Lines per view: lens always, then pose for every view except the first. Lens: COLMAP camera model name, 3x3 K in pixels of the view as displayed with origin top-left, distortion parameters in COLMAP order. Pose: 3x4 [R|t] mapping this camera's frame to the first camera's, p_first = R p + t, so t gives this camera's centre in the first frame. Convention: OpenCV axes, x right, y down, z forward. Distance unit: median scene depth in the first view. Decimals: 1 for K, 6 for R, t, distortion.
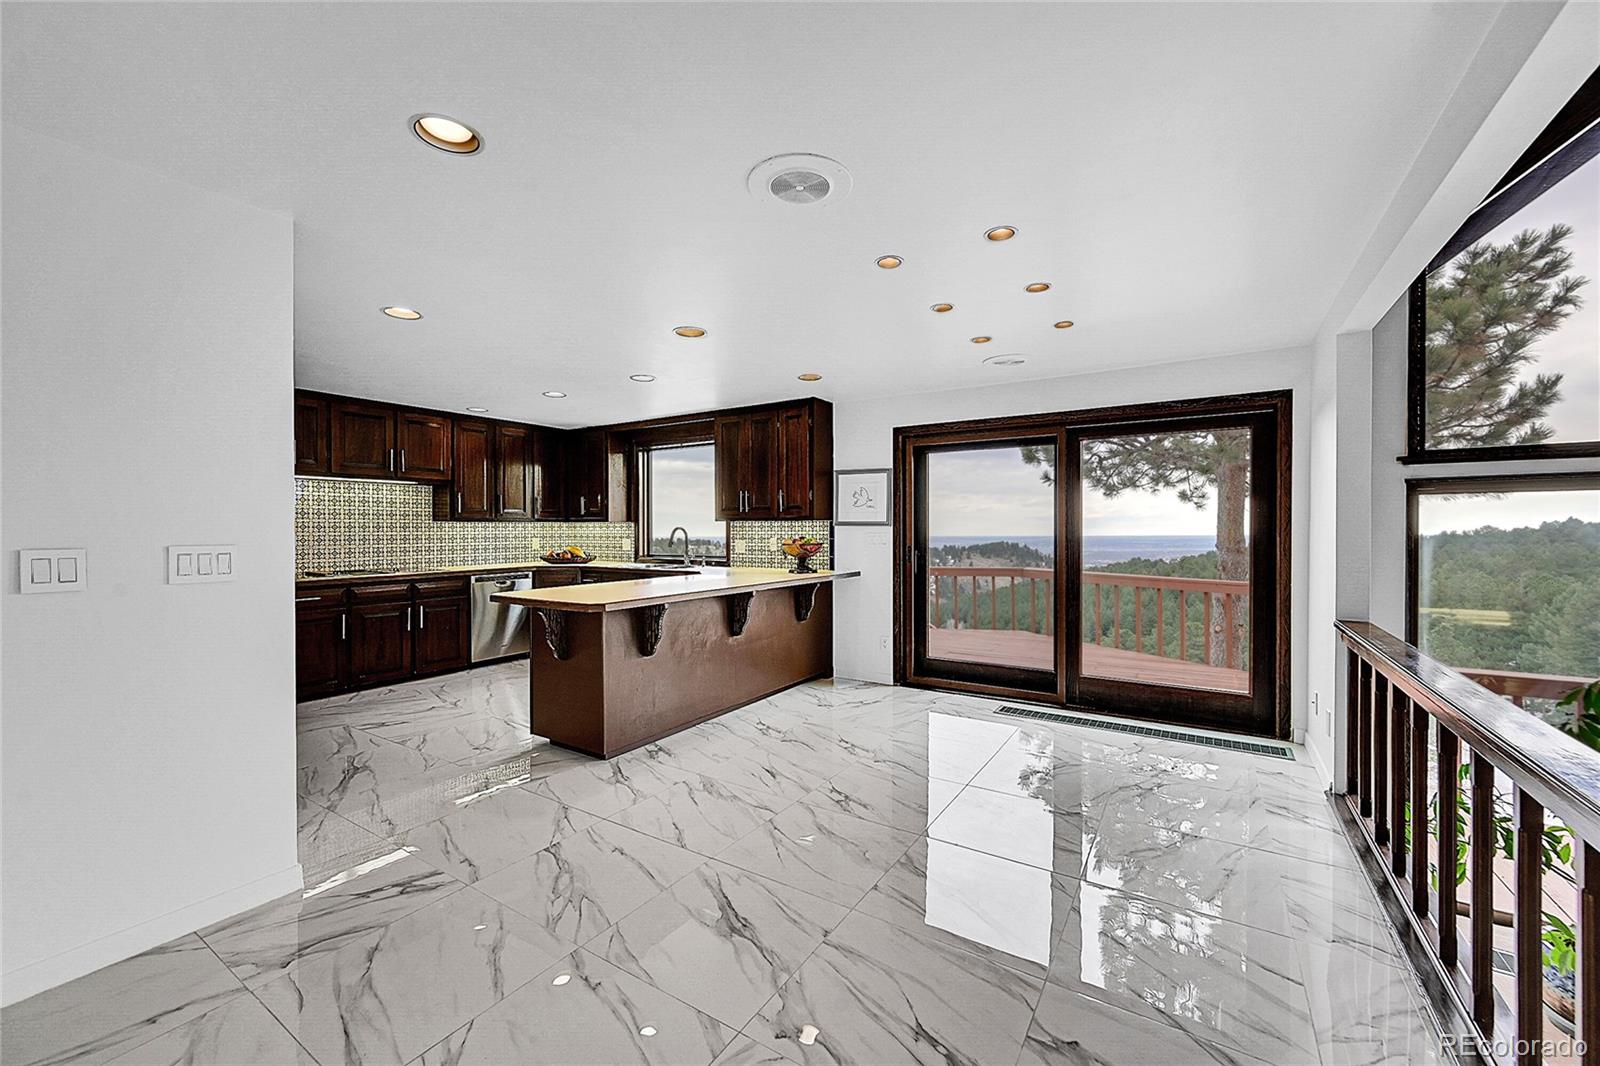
lens RADIAL K [[631.6, 0, 794.8], [0, 631.6, 533.9], [0, 0, 1]] dist [0.011832, 0.000041]
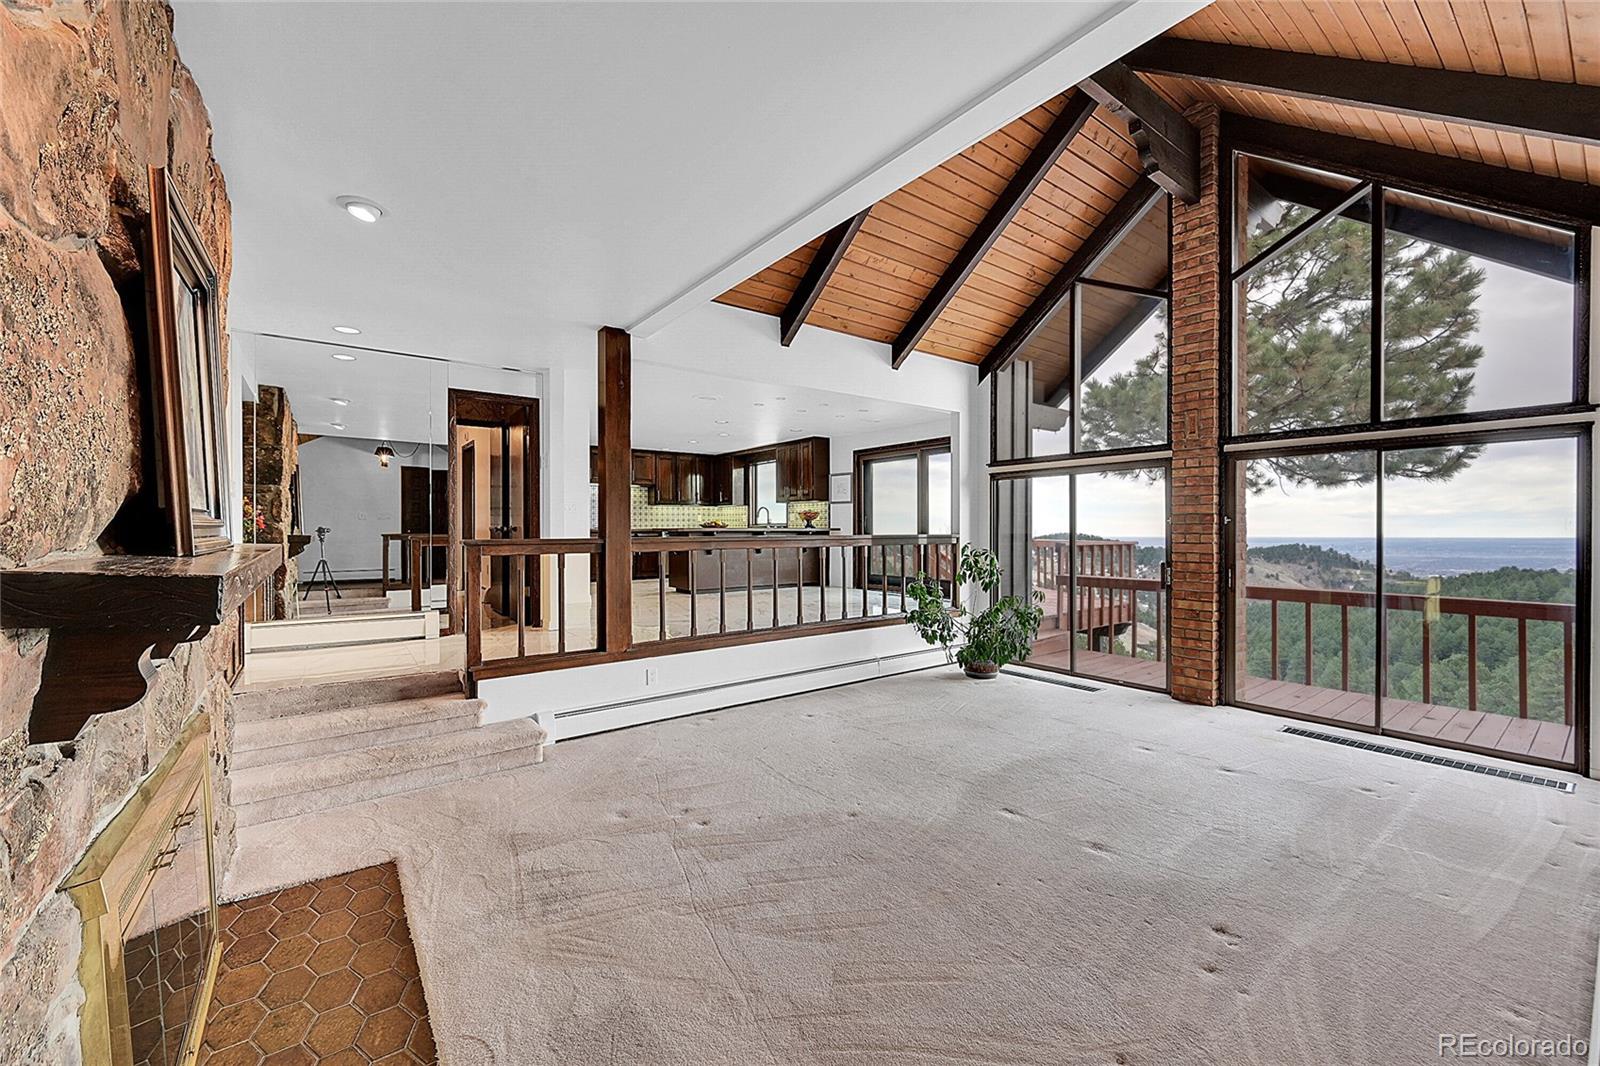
lens RADIAL K [[631.6, 0, 803.7], [0, 631.6, 528.3], [0, 0, 1]] dist [0.011832, 0.000041]
pose [[0.938080, 0.000811, -0.346418, 0.583627], [-0.003865, 0.999960, -0.008126, 0.068128], [0.346397, 0.008962, 0.938045, -0.697403]]
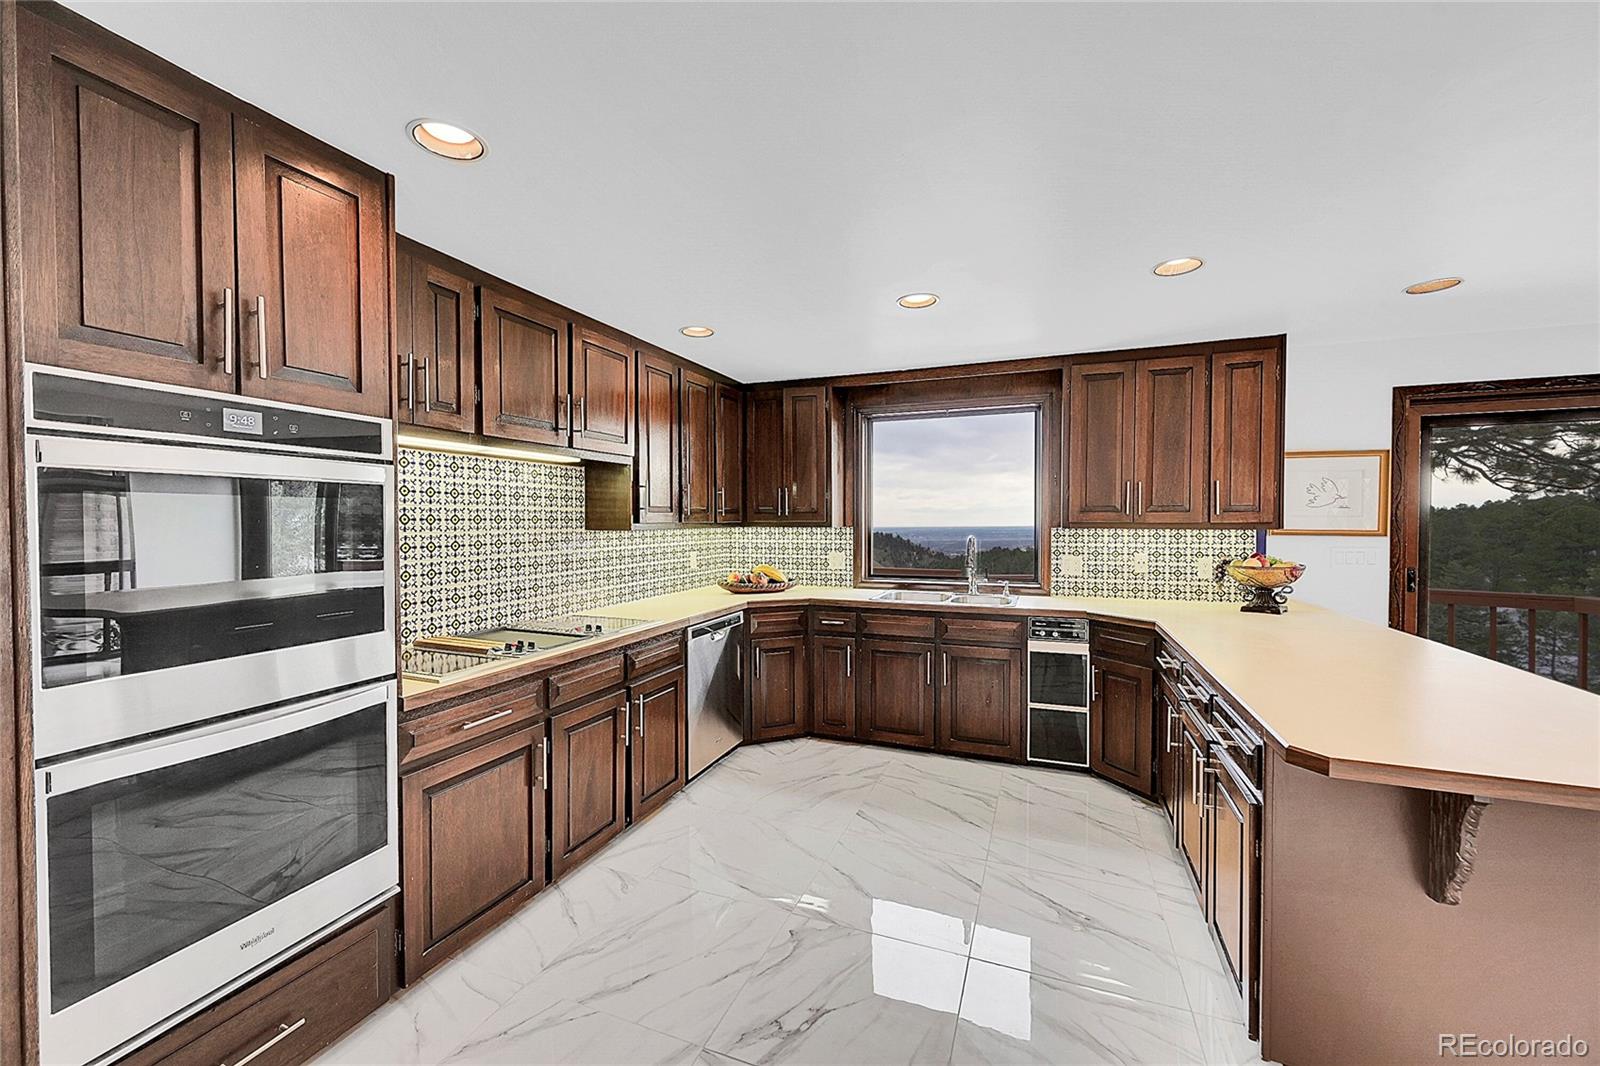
lens RADIAL K [[631.6, 0, 799.9], [0, 631.6, 533.1], [0, 0, 1]] dist [0.011832, 0.000041]
pose [[0.979521, -0.005911, 0.201253, -0.510166], [0.003354, 0.999909, 0.013043, -0.024141], [-0.201312, -0.012101, 0.979452, 0.418432]]
